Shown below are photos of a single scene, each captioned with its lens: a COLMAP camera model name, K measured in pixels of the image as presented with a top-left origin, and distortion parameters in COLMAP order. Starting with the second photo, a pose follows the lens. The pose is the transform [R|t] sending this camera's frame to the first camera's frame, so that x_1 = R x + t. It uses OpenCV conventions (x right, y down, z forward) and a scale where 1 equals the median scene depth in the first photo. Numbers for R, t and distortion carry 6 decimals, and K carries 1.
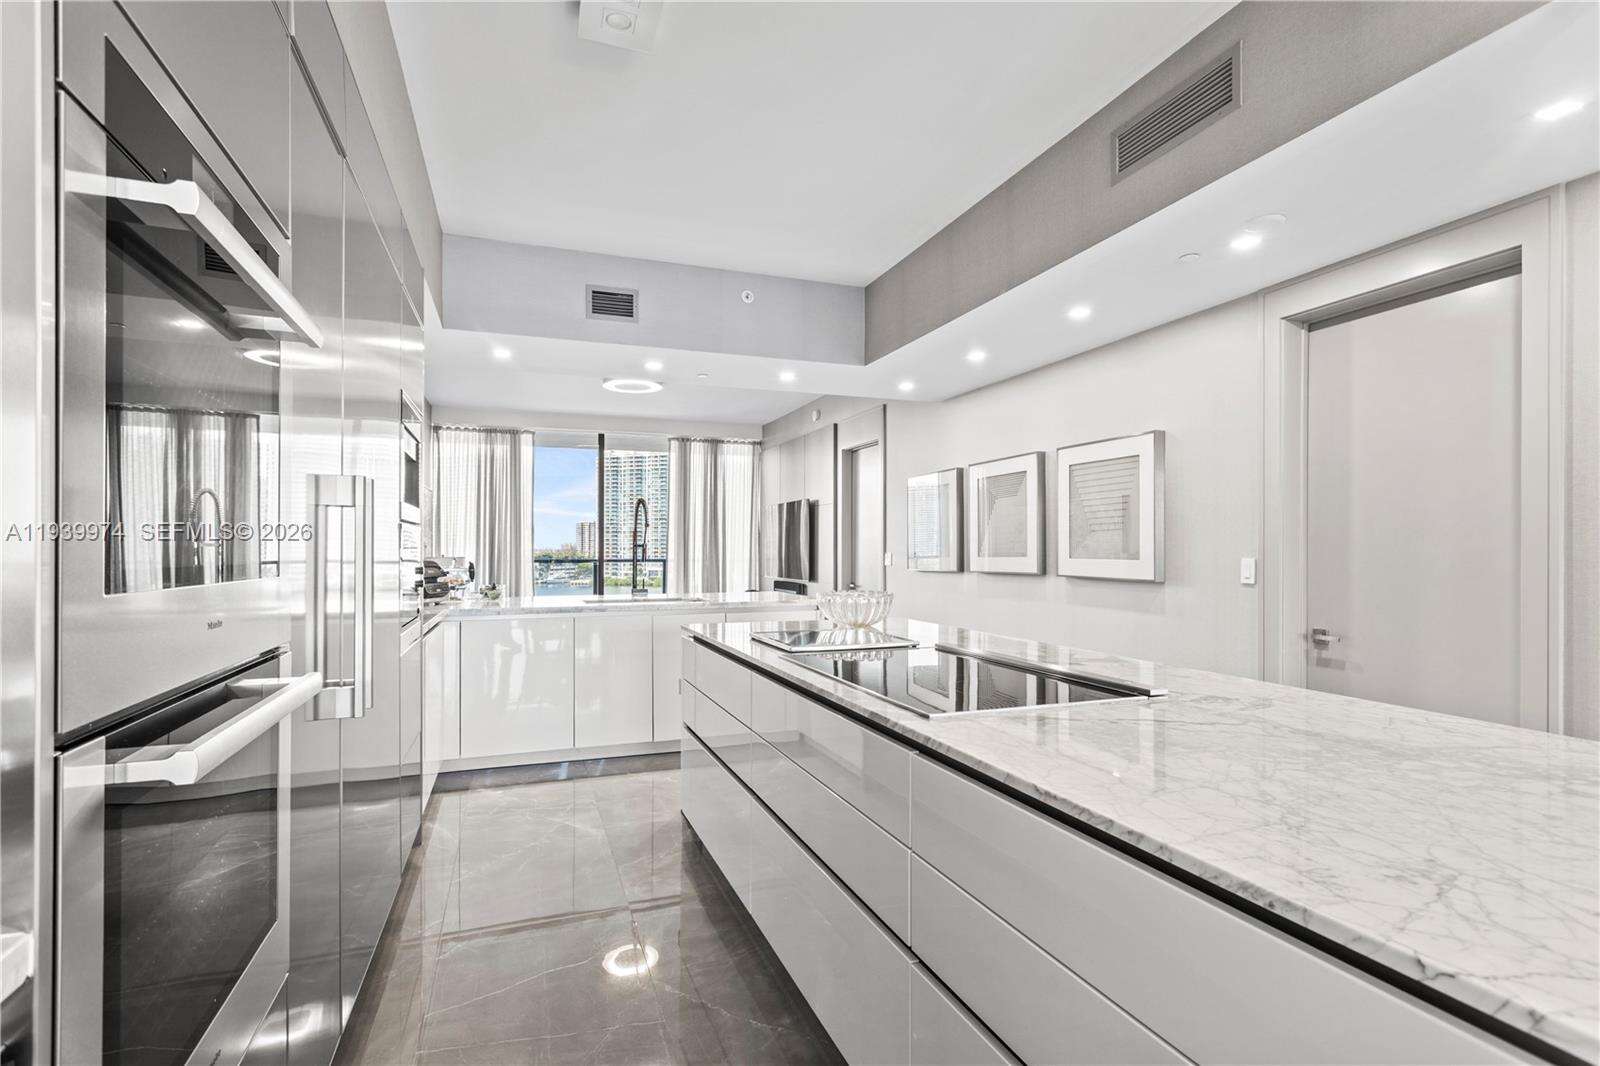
lens RADIAL K [[772.3, 0, 808.9], [0, 772.3, 540.6], [0, 0, 1]] dist [0.002939, 0.000109]
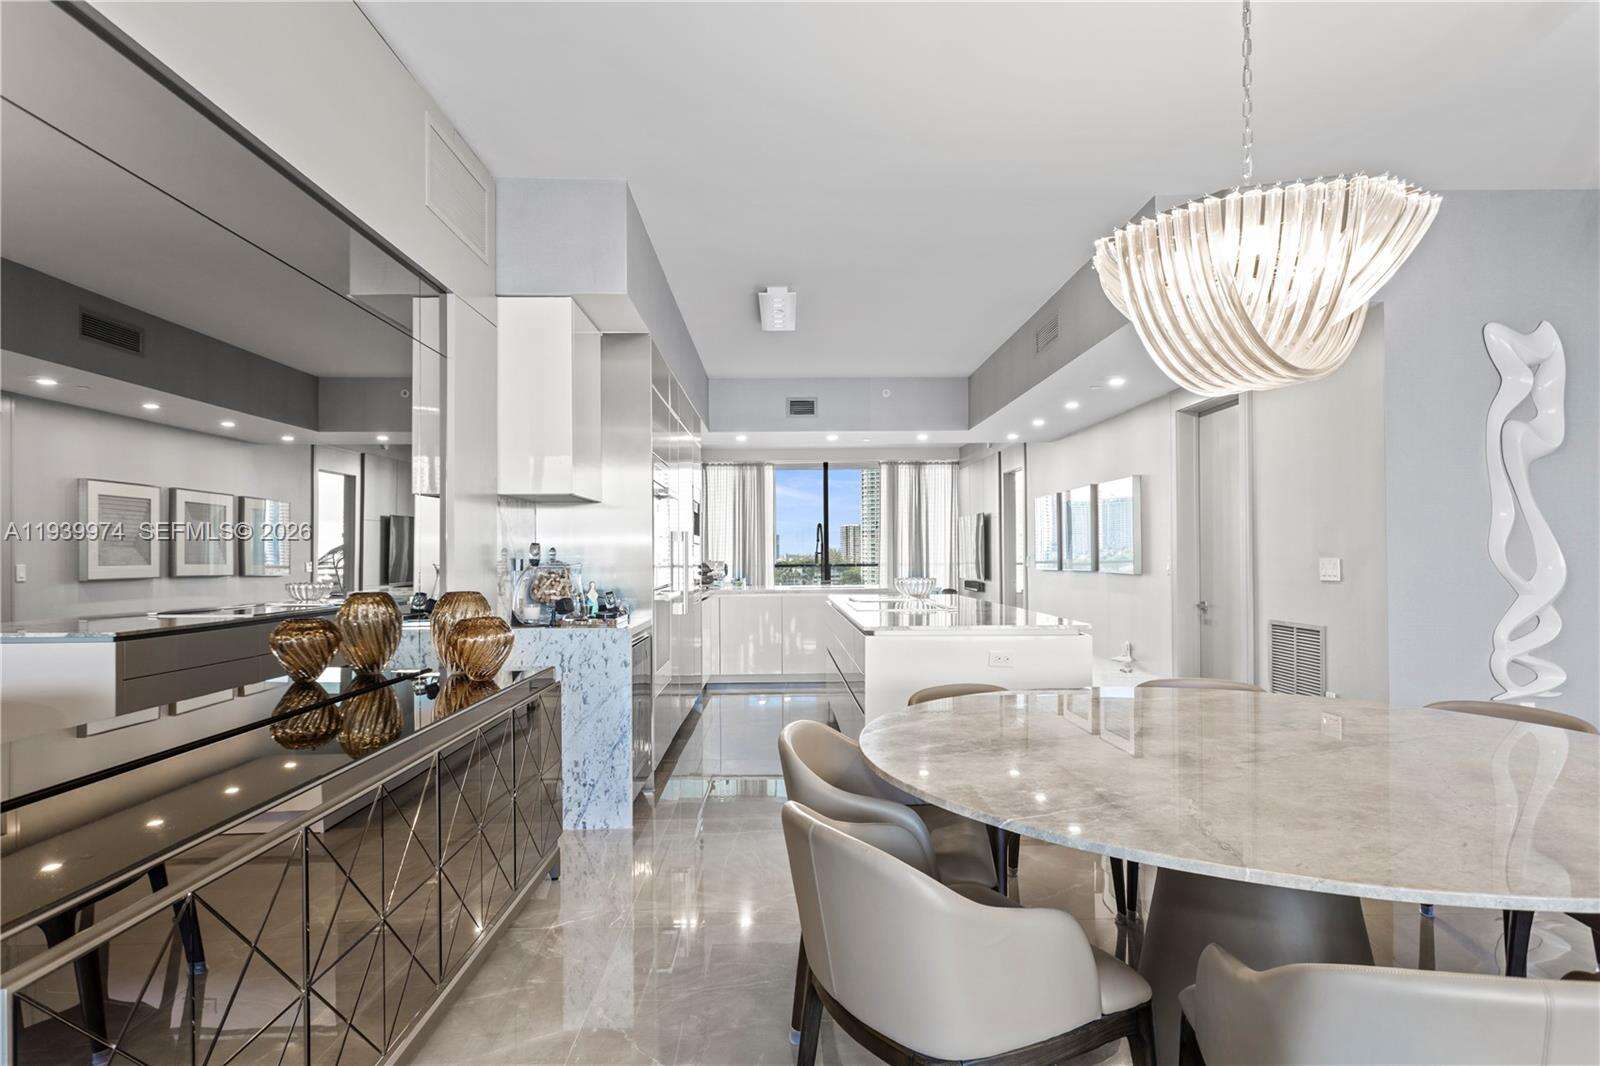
lens RADIAL K [[893.4, 0, 804.7], [0, 893.4, 538.7], [0, 0, 1]] dist [-0.000588, 0.000008]
pose [[0.944406, -0.015383, -0.328423, 0.272840], [0.013610, 0.999878, -0.007695, -0.007716], [0.328501, 0.002797, 0.944500, -0.584054]]
